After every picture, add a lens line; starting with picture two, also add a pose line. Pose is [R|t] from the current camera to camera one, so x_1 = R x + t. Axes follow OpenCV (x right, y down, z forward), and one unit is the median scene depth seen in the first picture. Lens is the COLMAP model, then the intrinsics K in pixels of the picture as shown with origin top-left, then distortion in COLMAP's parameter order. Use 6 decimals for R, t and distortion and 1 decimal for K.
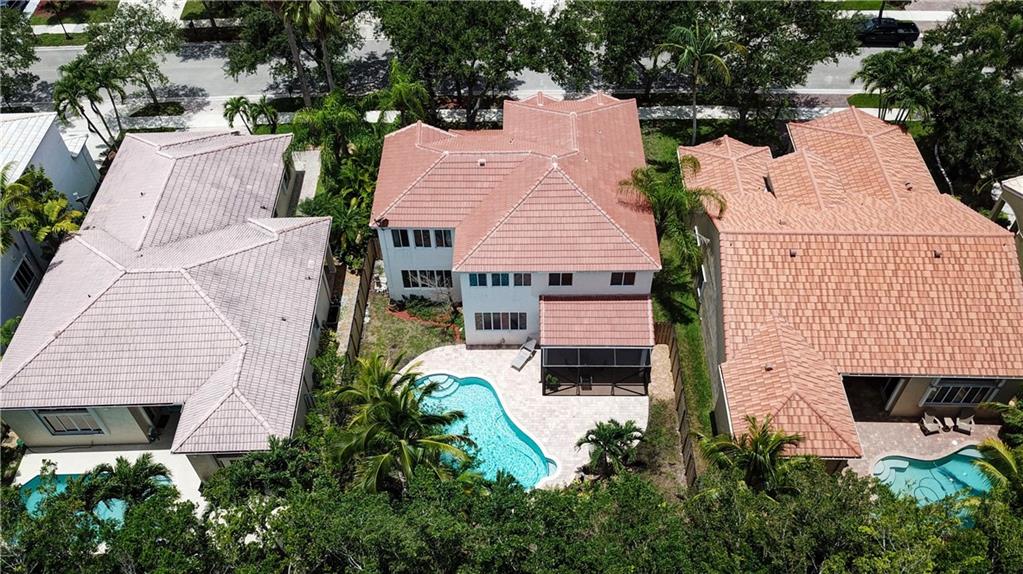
lens RADIAL K [[835.0, 0, 510.2], [0, 835.0, 287.6], [0, 0, 1]] dist [-0.012149, -0.002707]
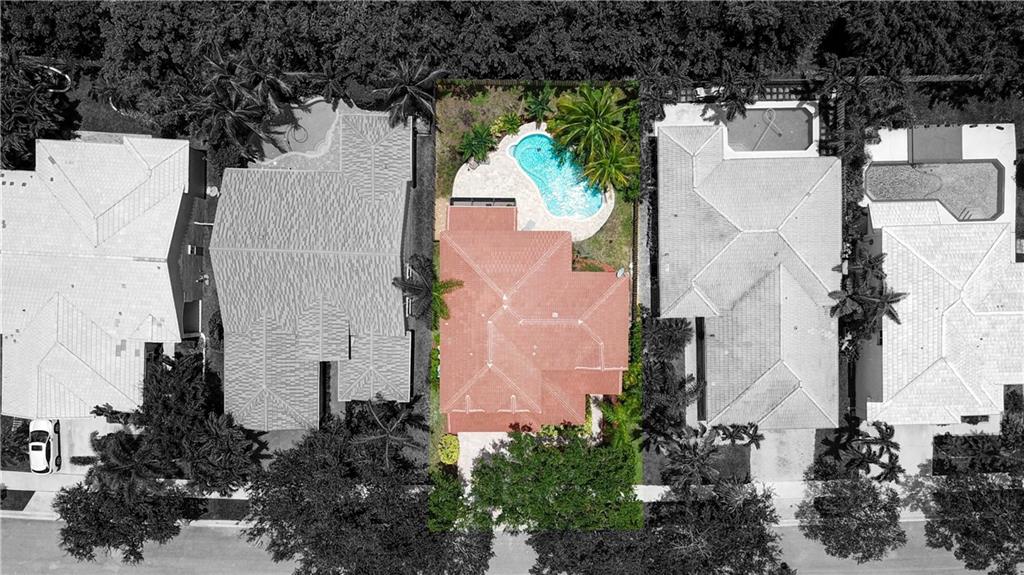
lens RADIAL K [[835.8, 0, 512.3], [0, 835.8, 288.0], [0, 0, 1]] dist [-0.012149, -0.002707]
pose [[-0.993671, 0.018461, -0.110804, 0.228339], [-0.084642, -0.771553, 0.630509, -1.015255], [-0.073851, 0.635897, 0.768232, -0.124280]]
